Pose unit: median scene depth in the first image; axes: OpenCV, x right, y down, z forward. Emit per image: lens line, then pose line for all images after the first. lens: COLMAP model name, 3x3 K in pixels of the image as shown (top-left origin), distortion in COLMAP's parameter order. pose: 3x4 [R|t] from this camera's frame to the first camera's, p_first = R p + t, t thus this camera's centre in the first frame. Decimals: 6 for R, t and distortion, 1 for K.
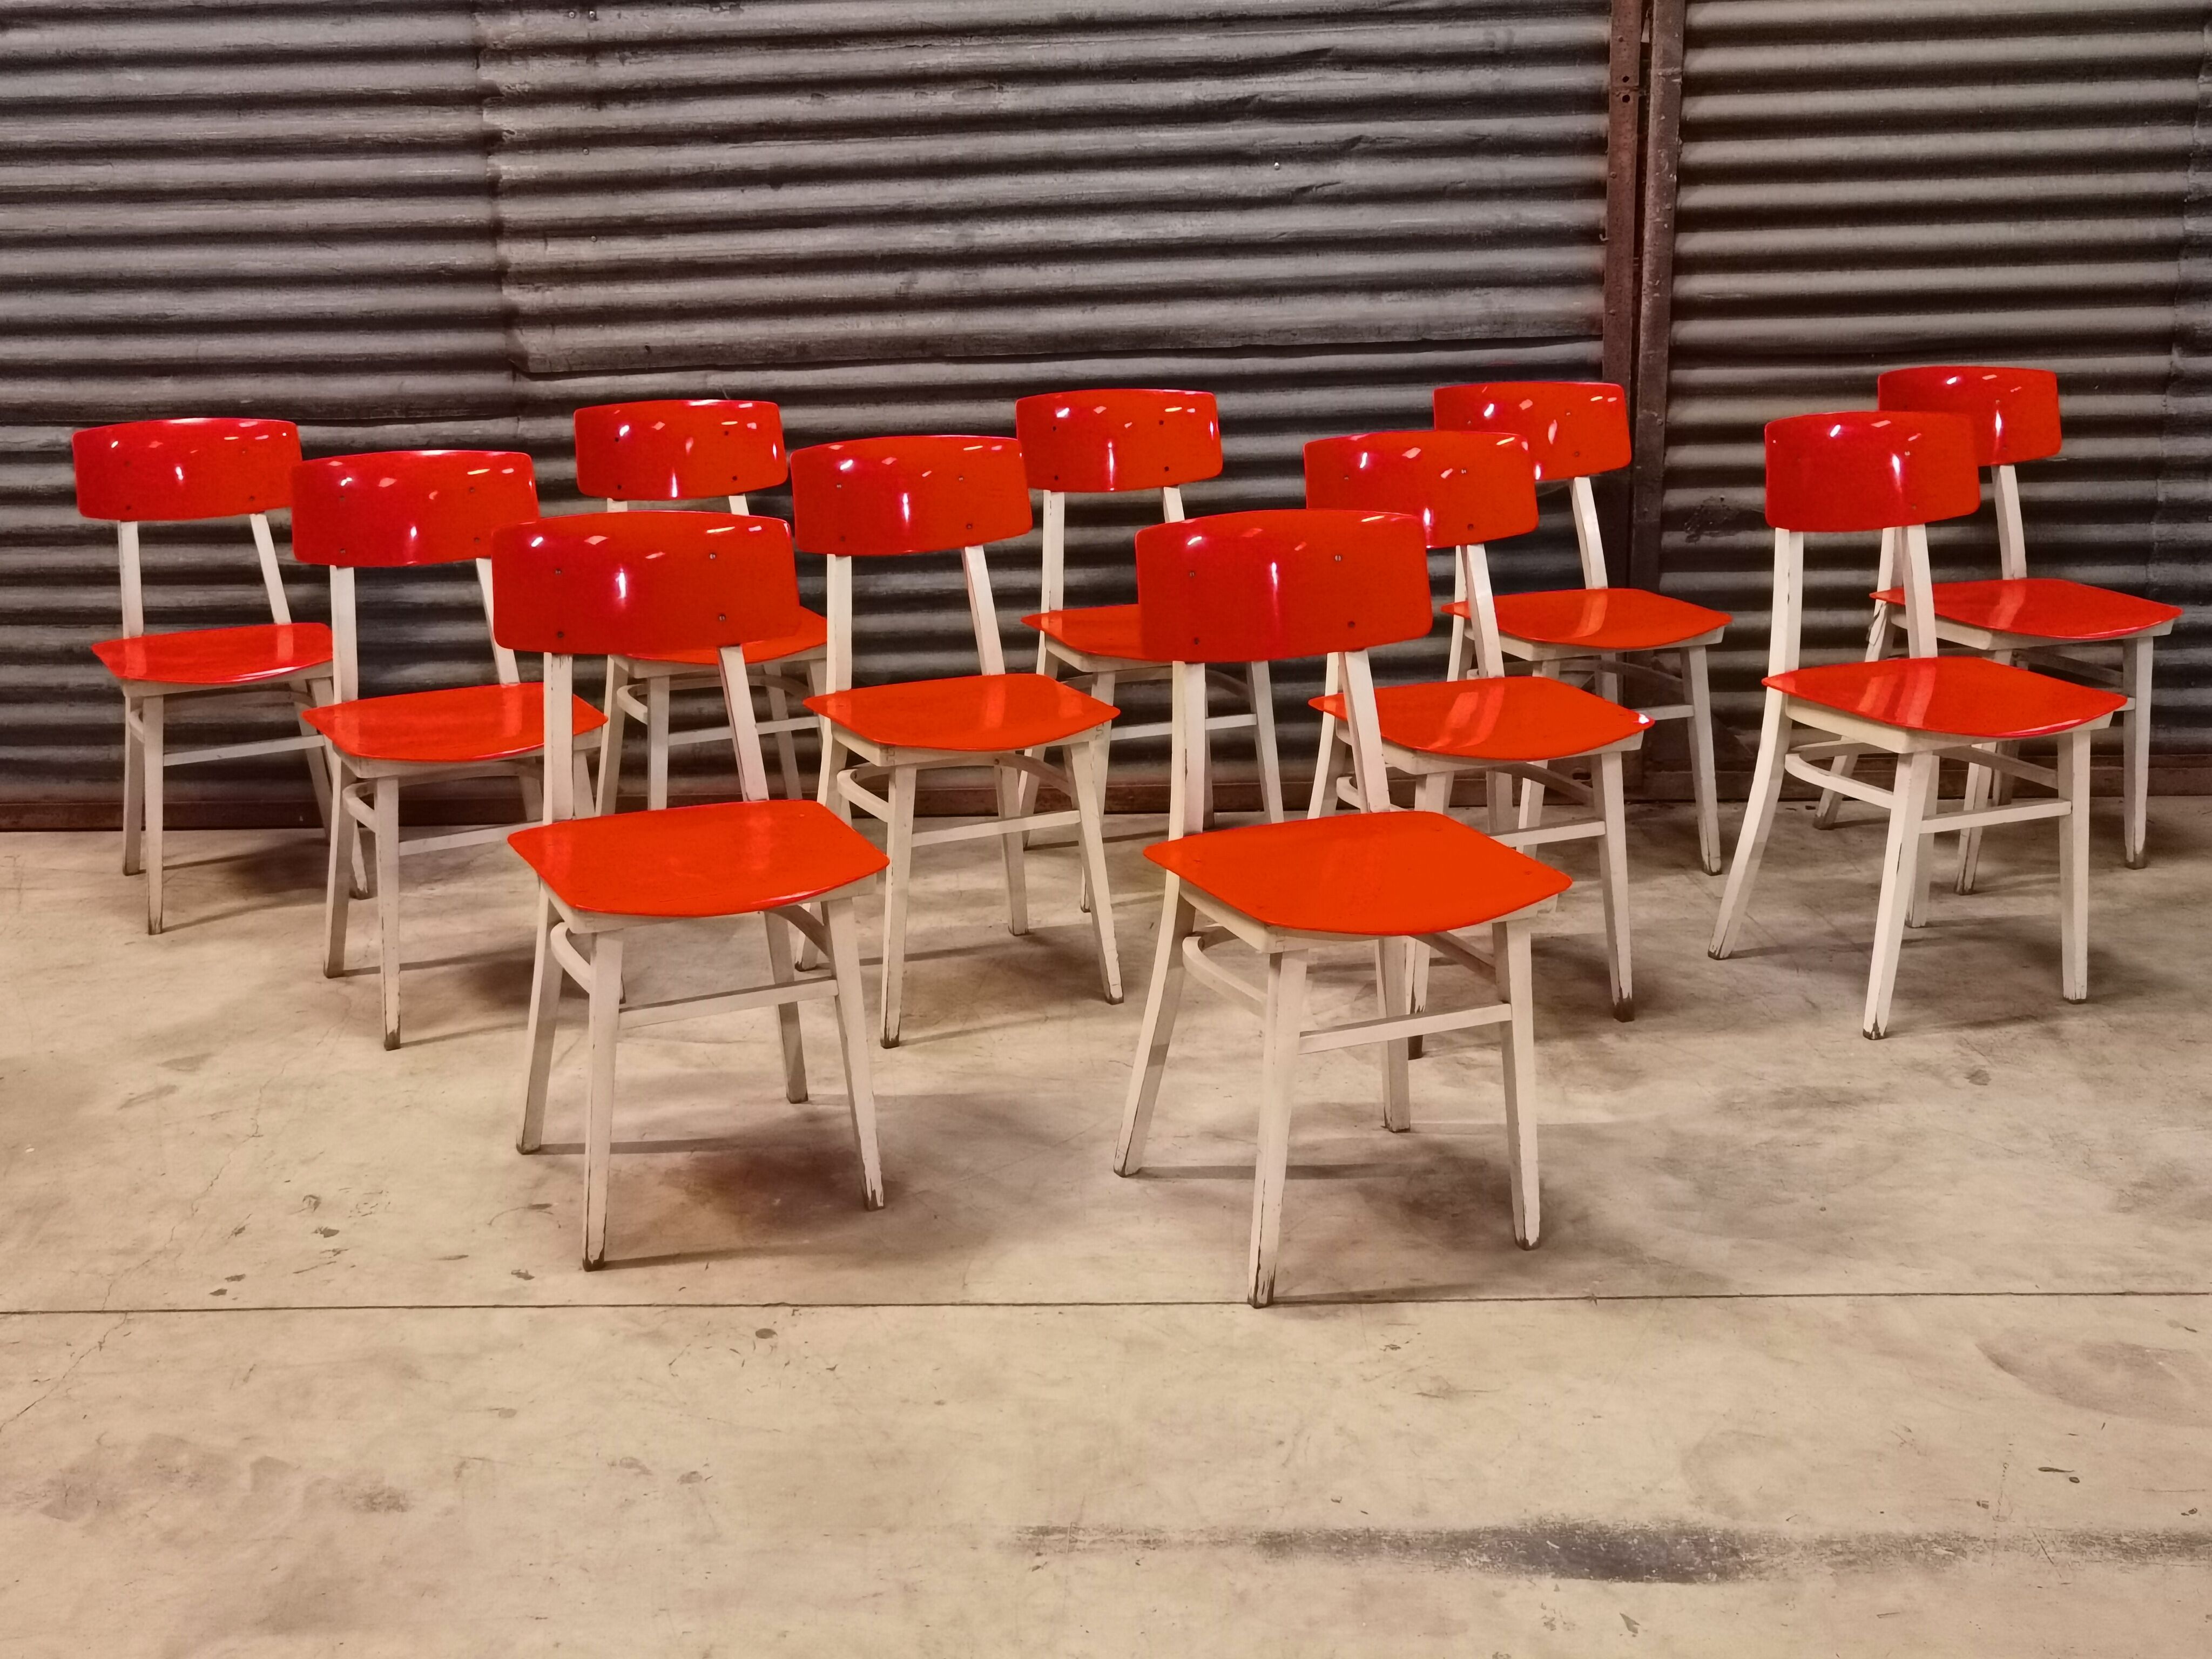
lens RADIAL K [[2380.4, 0, 1094.7], [0, 2380.4, 817.6], [0, 0, 1]] dist [-0.063117, 0.233009]
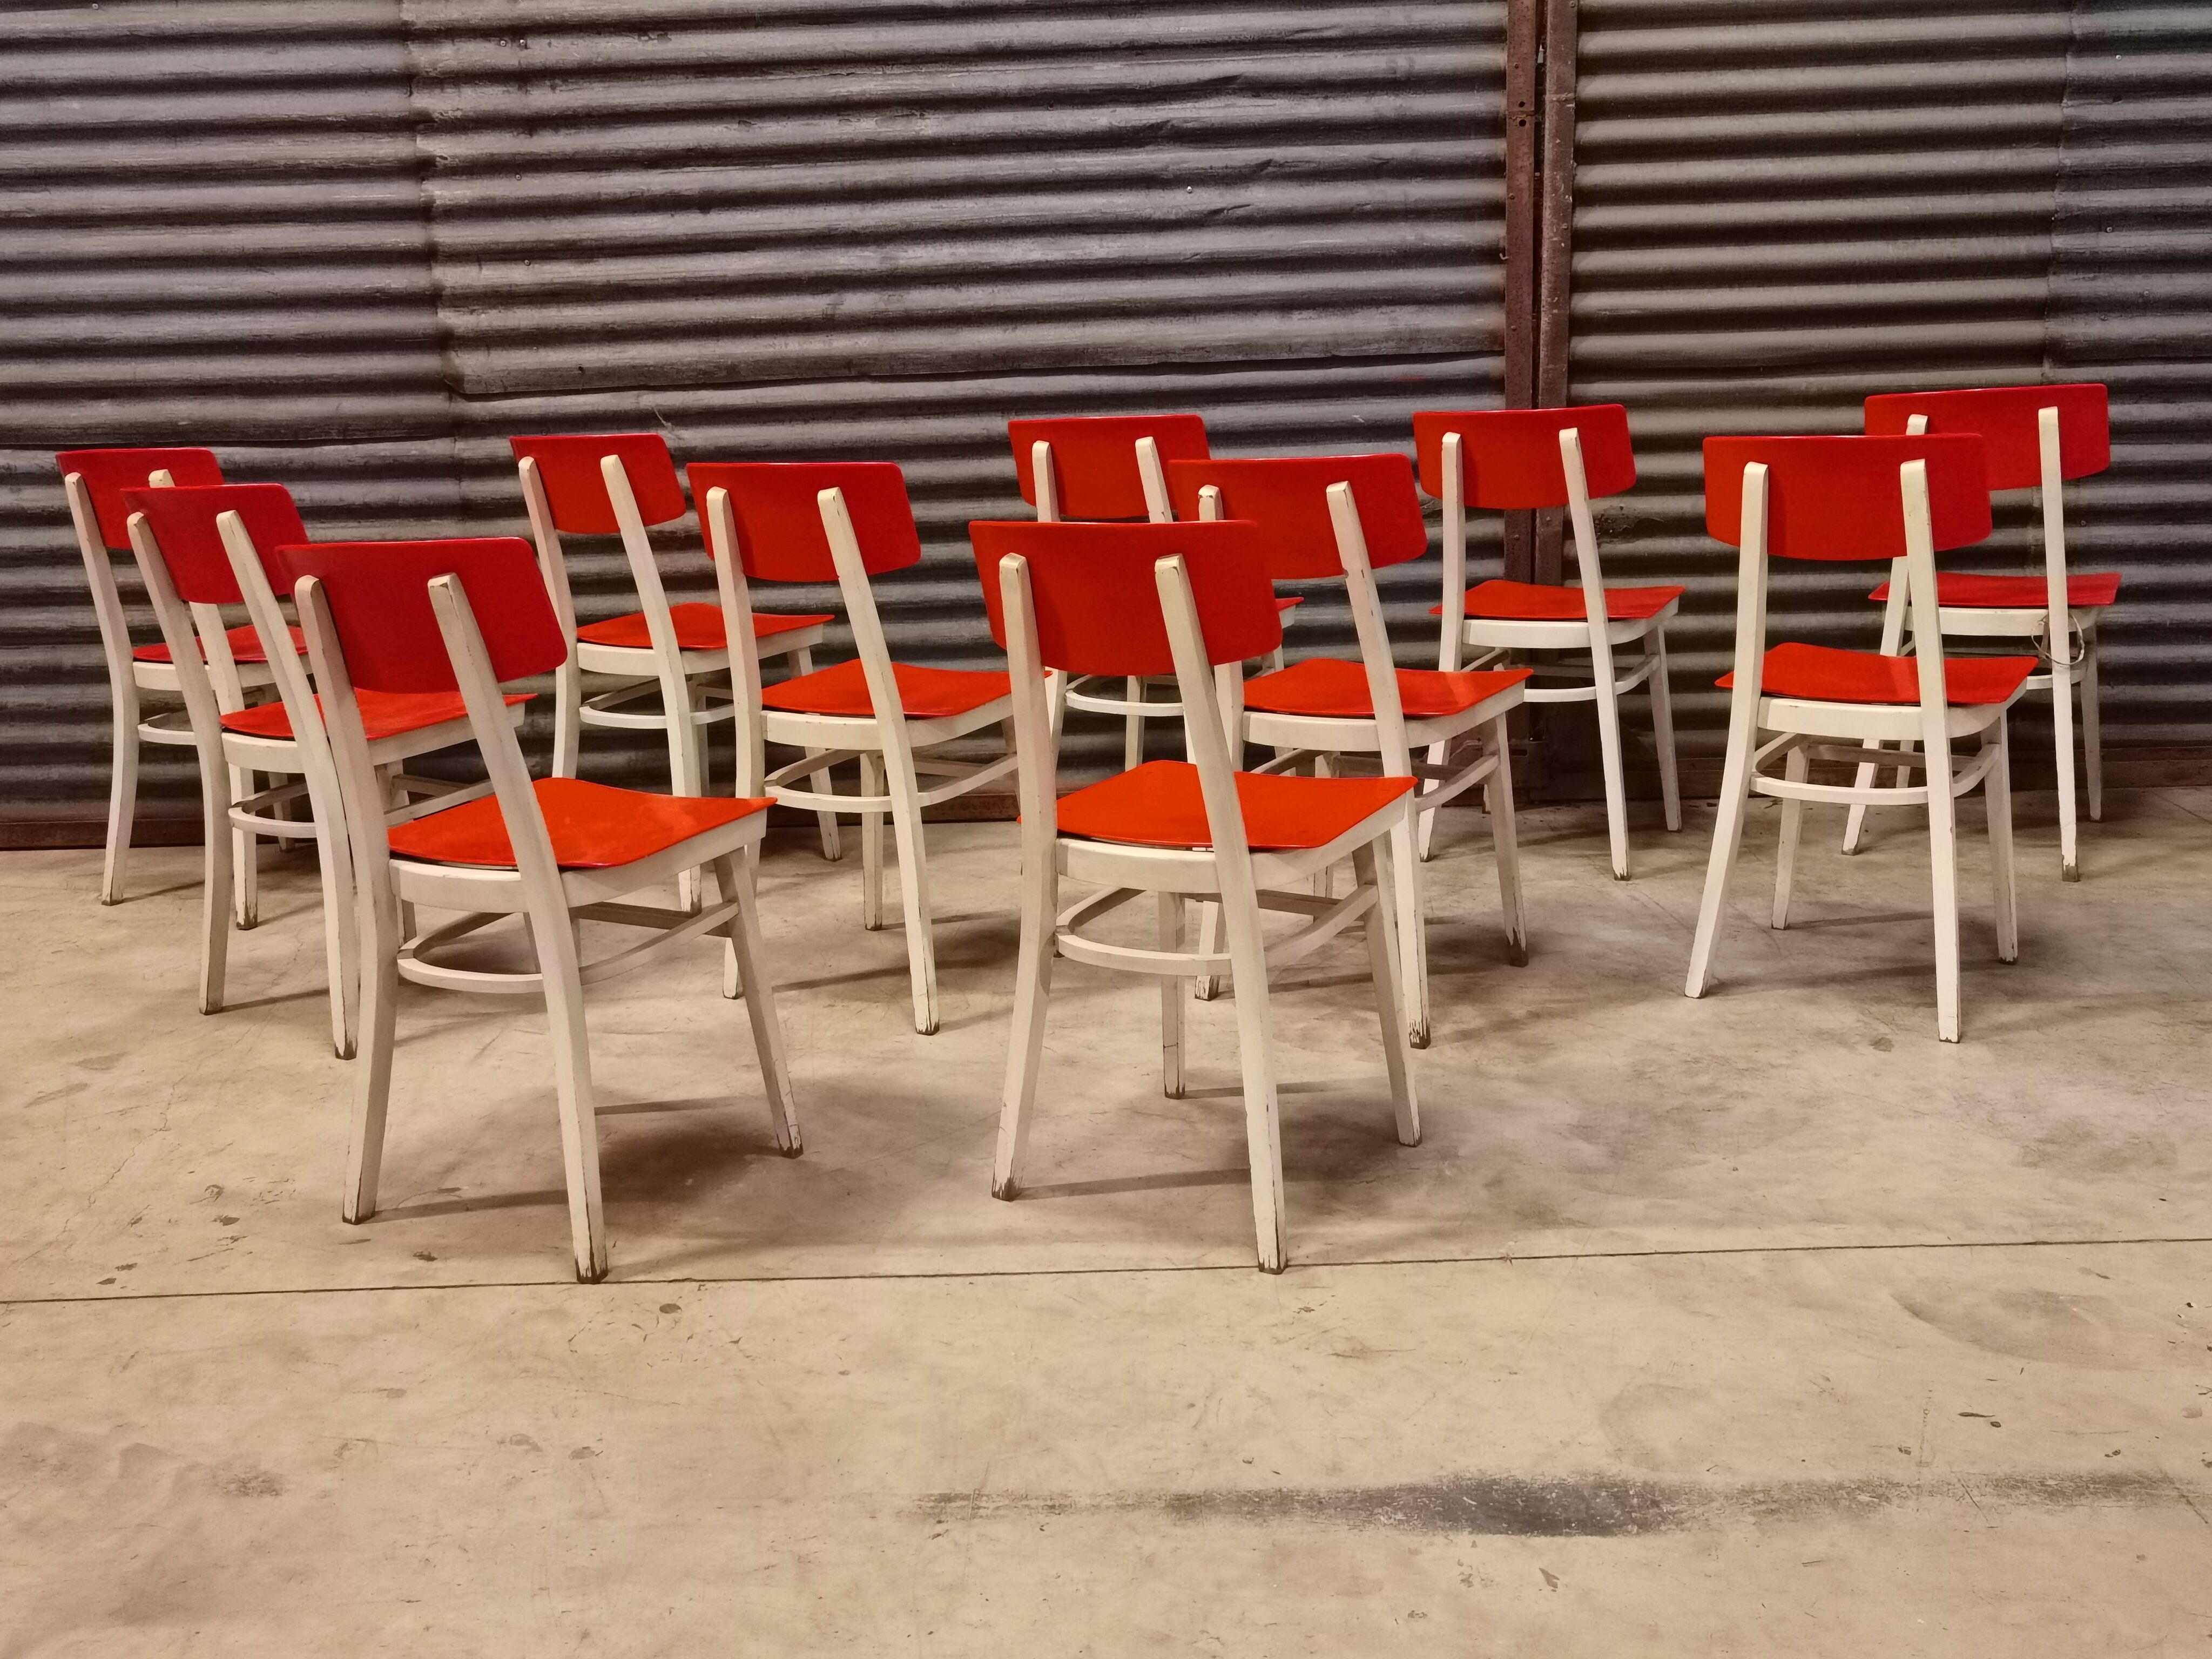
lens RADIAL K [[2199.3, 0, 1122.2], [0, 2199.3, 803.0], [0, 0, 1]] dist [-0.038567, 0.161154]
pose [[0.999408, -0.011066, 0.032588, 0.020018], [0.012206, 0.999313, -0.034988, 0.040888], [-0.032179, 0.035365, 0.998856, 0.077437]]
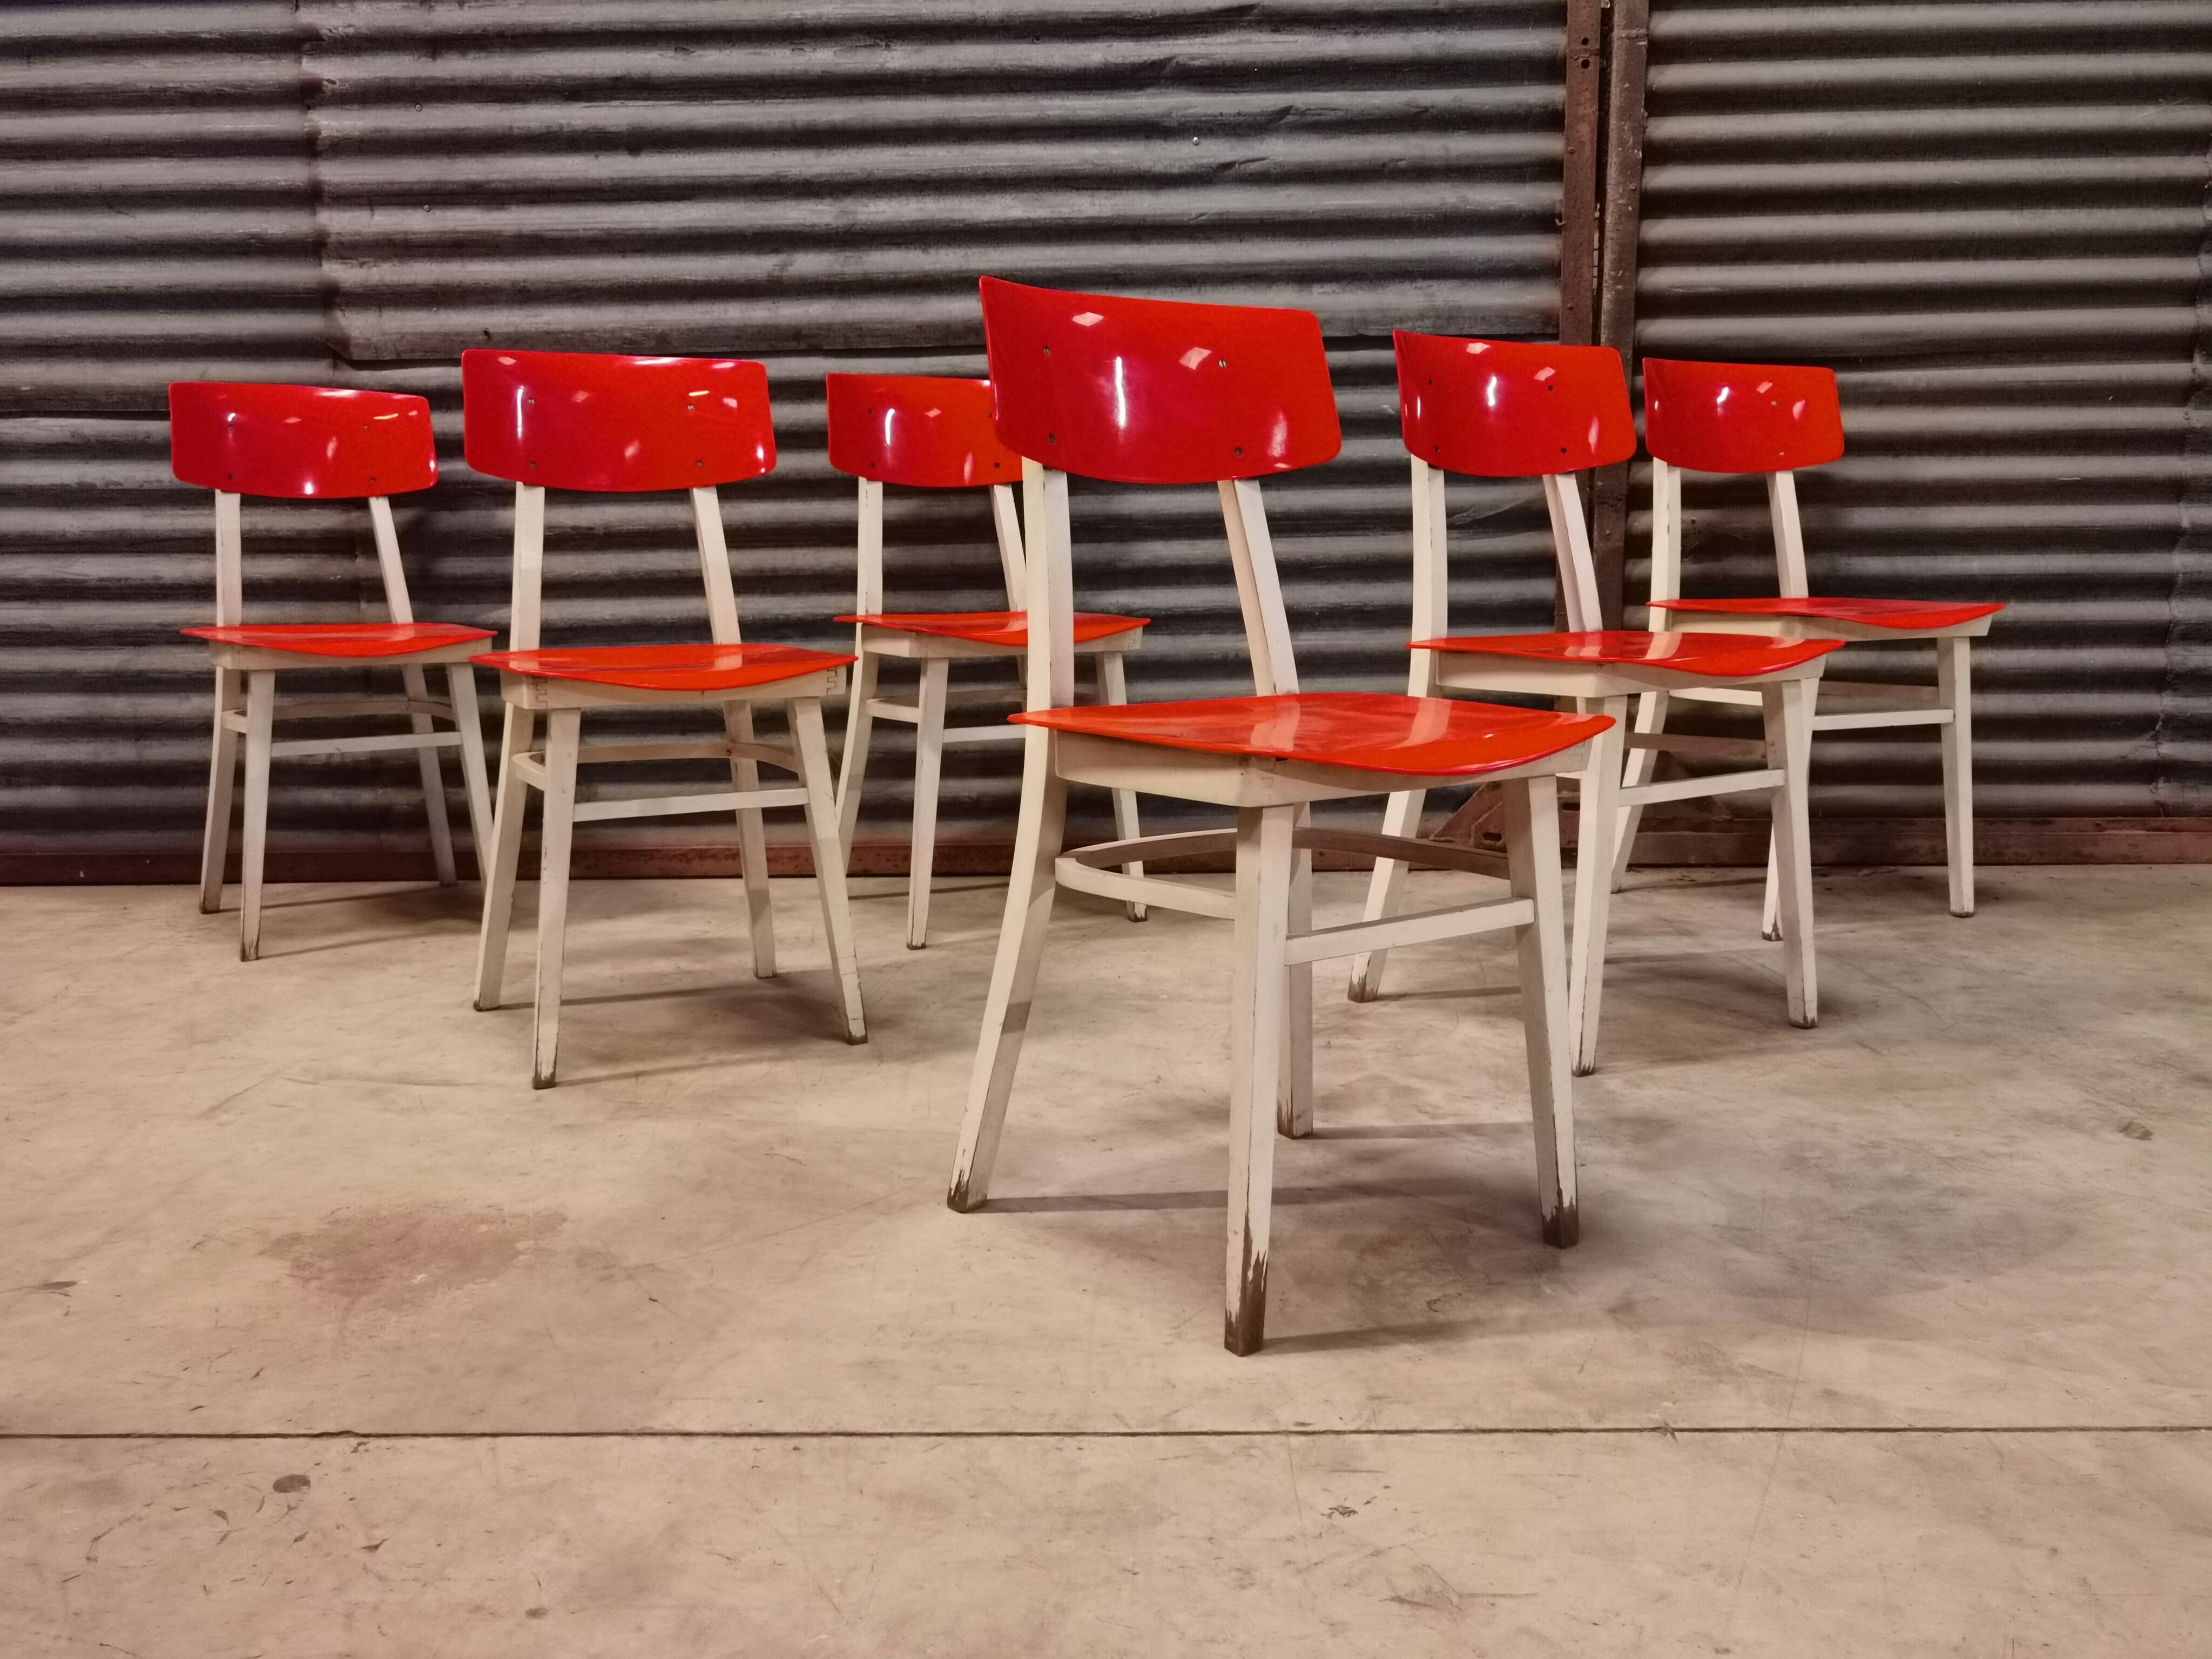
lens RADIAL K [[1902.4, 0, 1119.7], [0, 1902.4, 833.6], [0, 0, 1]] dist [0.021478, -0.001918]
pose [[0.999659, 0.012935, 0.022676, 0.053530], [-0.010285, 0.993507, -0.113307, 0.103294], [-0.023994, 0.113035, 0.993301, 0.478854]]
